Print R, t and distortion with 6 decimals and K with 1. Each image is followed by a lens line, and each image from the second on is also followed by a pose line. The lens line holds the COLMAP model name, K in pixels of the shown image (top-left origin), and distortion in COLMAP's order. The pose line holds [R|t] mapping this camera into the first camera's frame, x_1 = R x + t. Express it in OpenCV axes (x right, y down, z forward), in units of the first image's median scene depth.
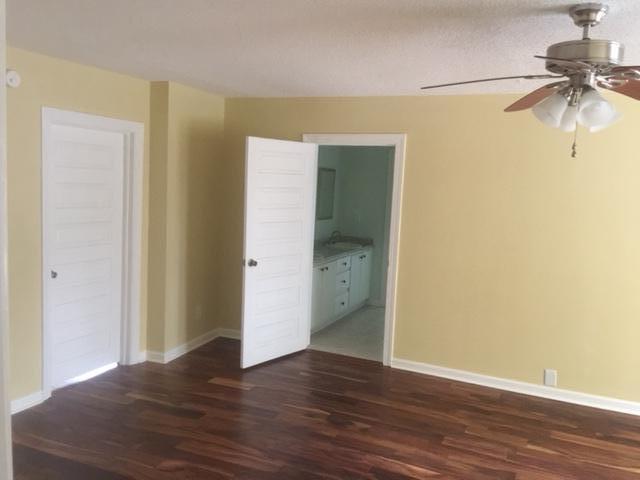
lens RADIAL K [[542.0, 0, 320.4], [0, 542.0, 239.3], [0, 0, 1]] dist [0.004665, -0.000553]
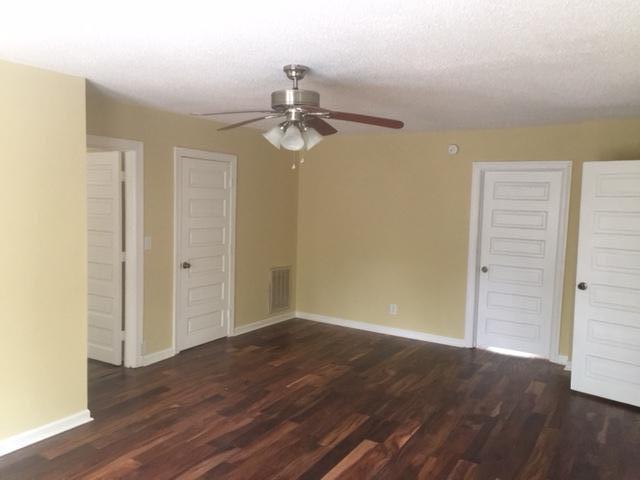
lens RADIAL K [[542.0, 0, 320.1], [0, 542.0, 238.9], [0, 0, 1]] dist [0.004665, -0.000553]
pose [[-0.117948, 0.011191, -0.992957, 1.157217], [-0.154589, 0.987539, 0.029493, 0.003592], [0.980913, 0.156979, -0.114748, 0.781273]]
